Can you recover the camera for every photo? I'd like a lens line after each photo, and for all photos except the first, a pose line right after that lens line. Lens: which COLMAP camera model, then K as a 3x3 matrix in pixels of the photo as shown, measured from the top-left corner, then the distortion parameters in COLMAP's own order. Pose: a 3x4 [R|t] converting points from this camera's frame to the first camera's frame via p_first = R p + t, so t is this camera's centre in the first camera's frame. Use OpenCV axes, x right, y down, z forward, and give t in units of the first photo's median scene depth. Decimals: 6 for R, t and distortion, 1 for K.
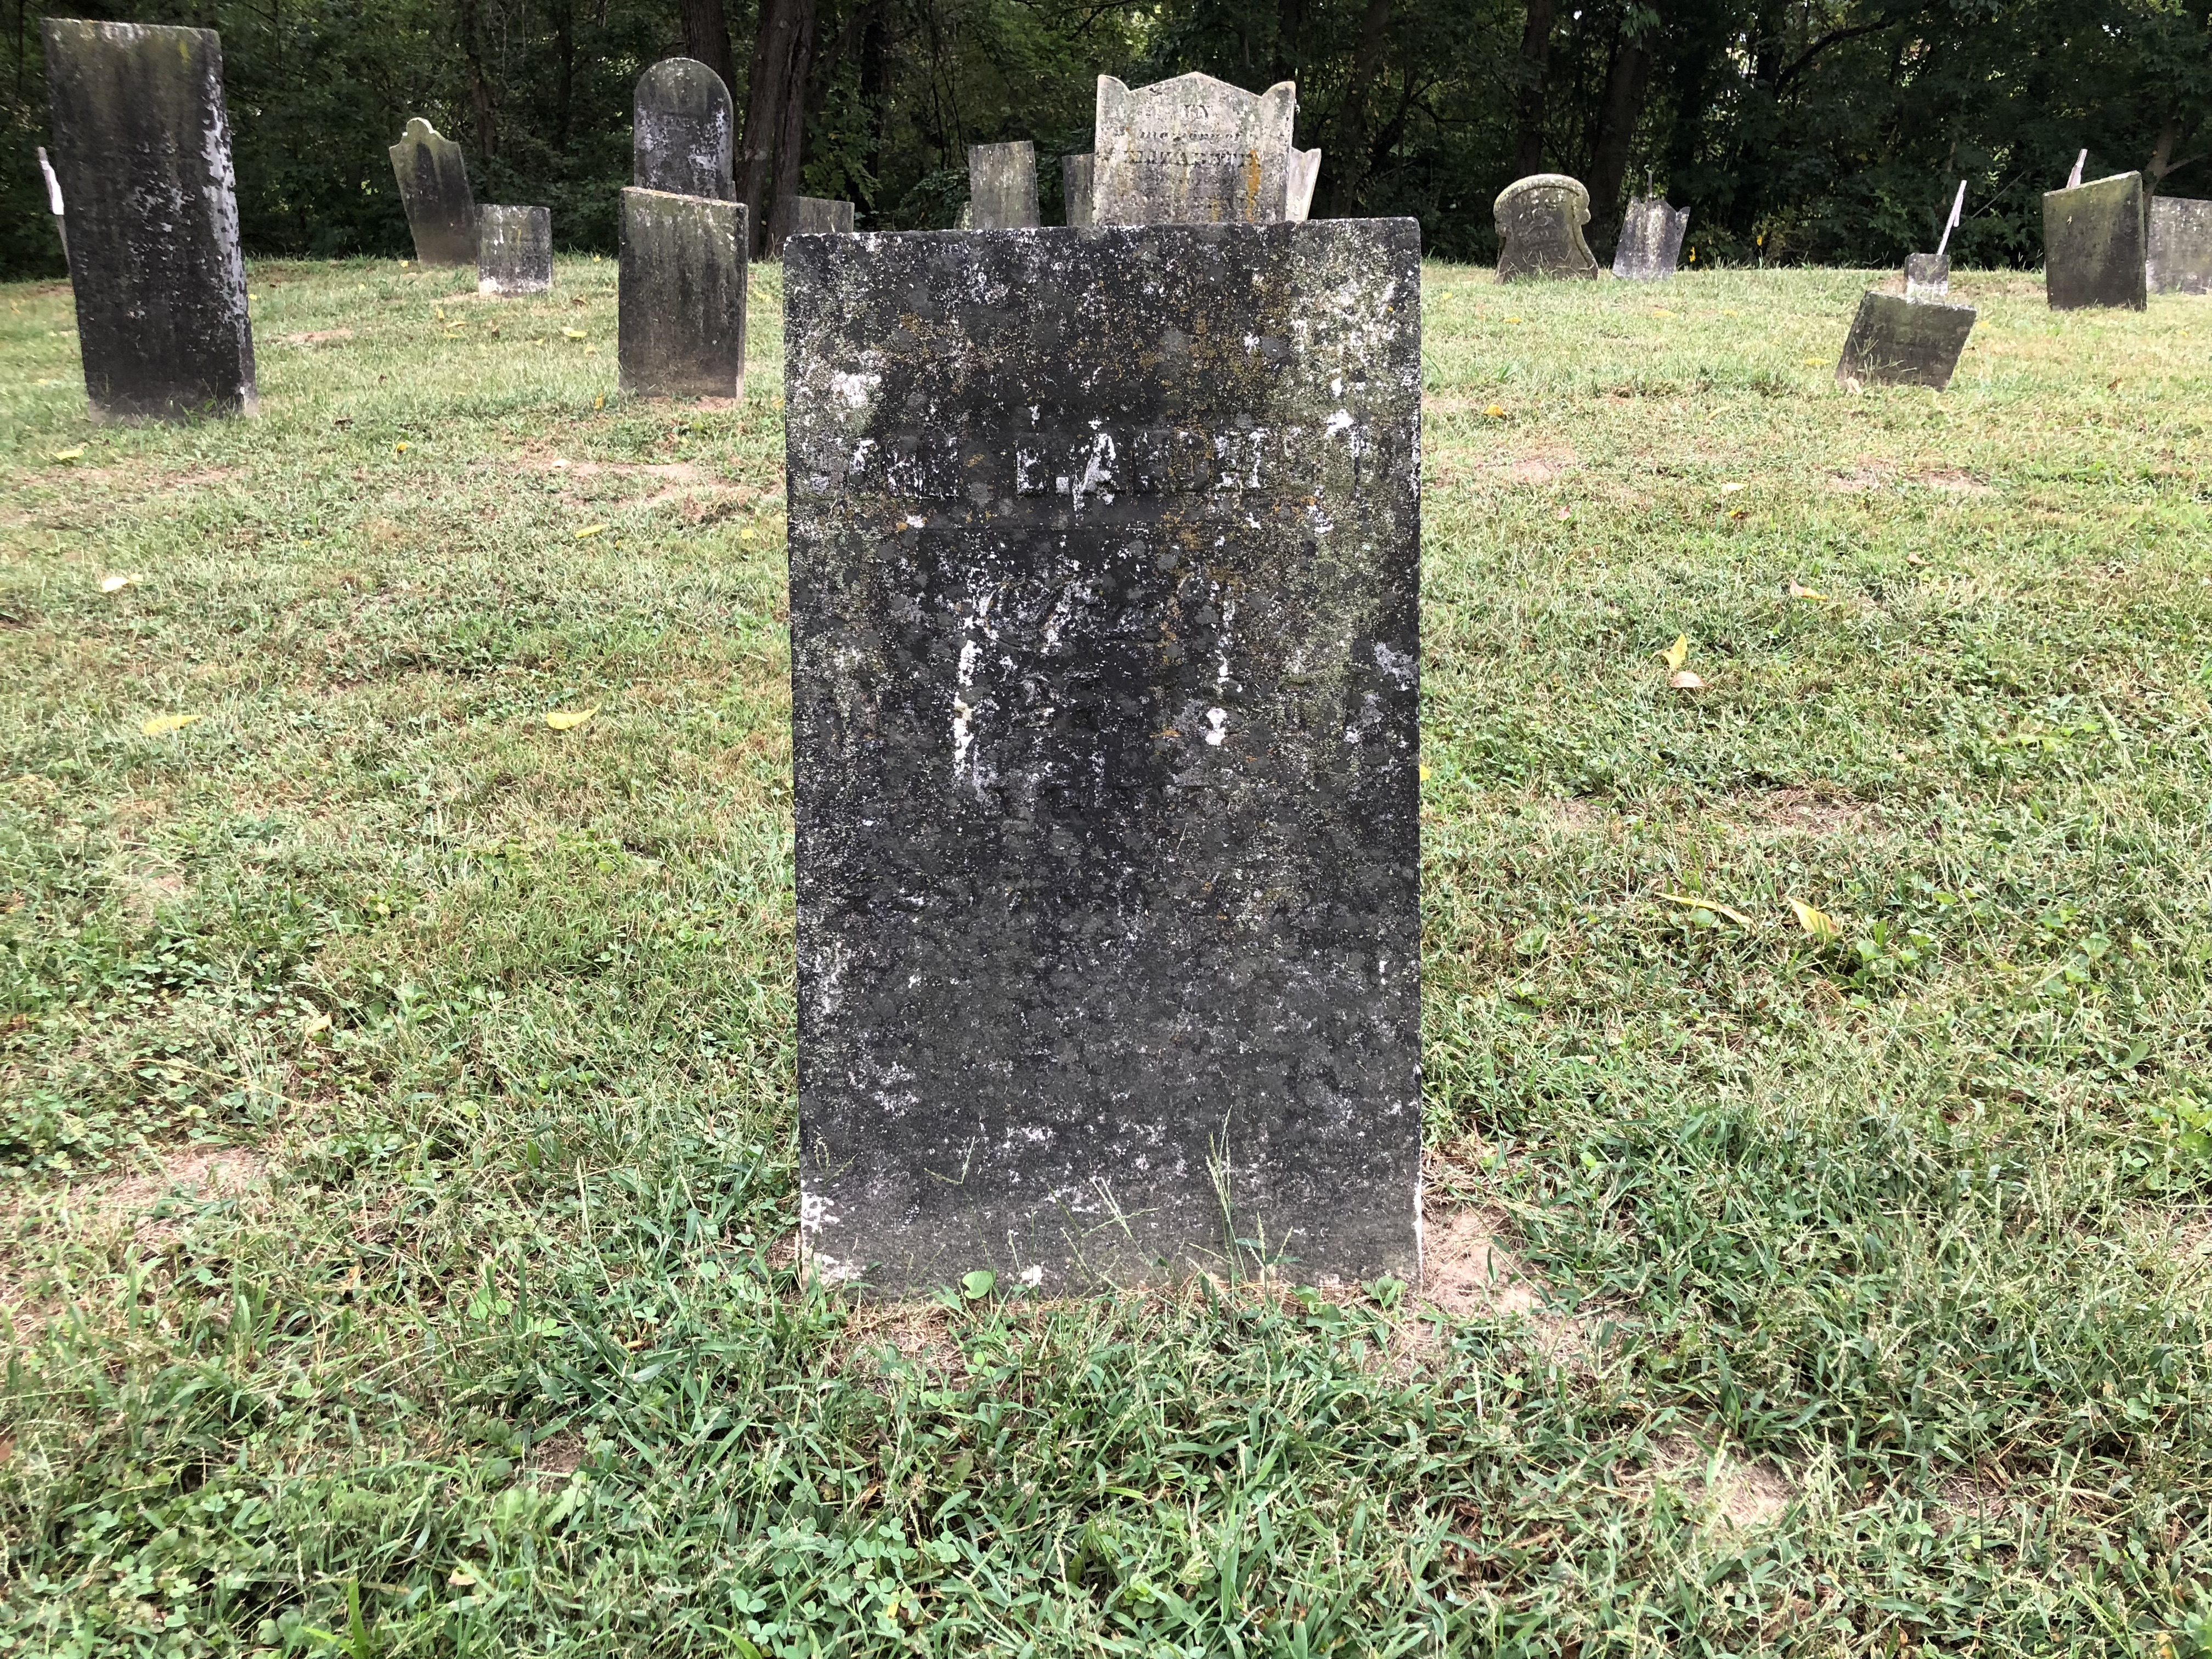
lens RADIAL K [[1825.7, 0, 1087.3], [0, 1825.7, 834.2], [0, 0, 1]] dist [-0.019662, 0.021876]
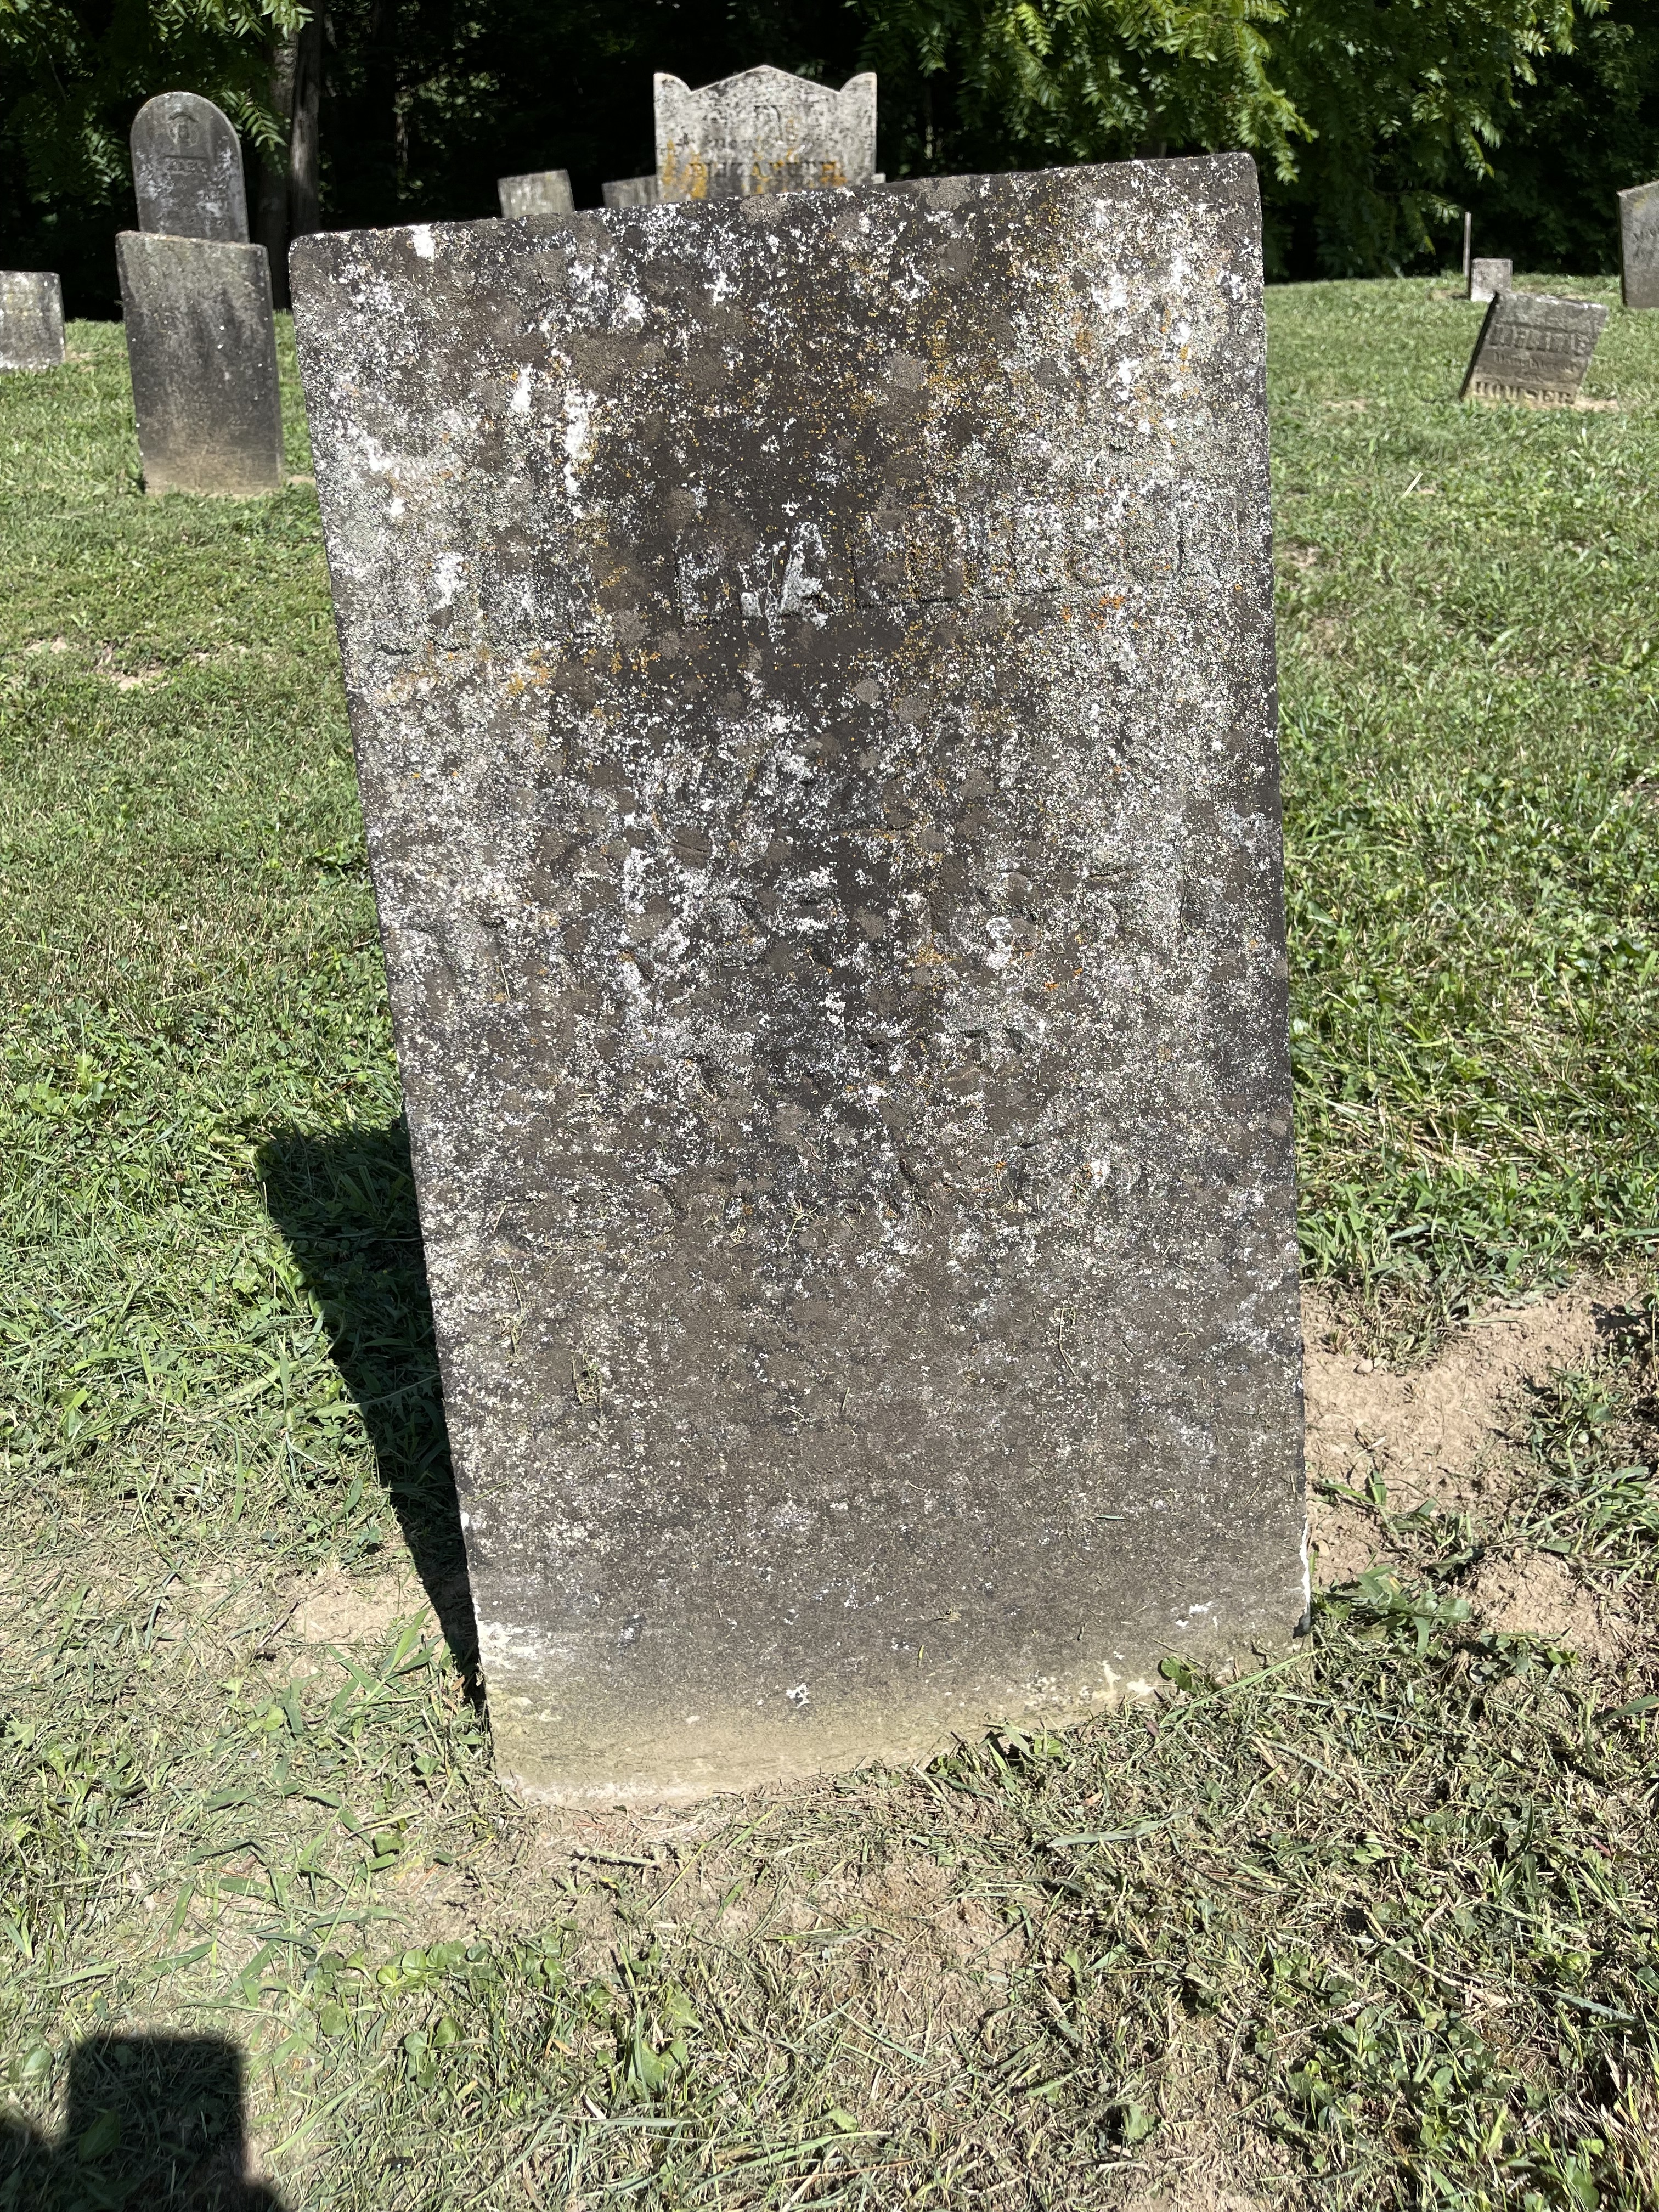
lens RADIAL K [[1680.7, 0, 861.0], [0, 1680.7, 1089.5], [0, 0, 1]] dist [0.046479, -0.061002]
pose [[0.991077, -0.093428, 0.095065, -0.048303], [0.080221, 0.987682, 0.134347, -0.093764], [-0.106446, -0.125522, 0.986364, 0.354125]]
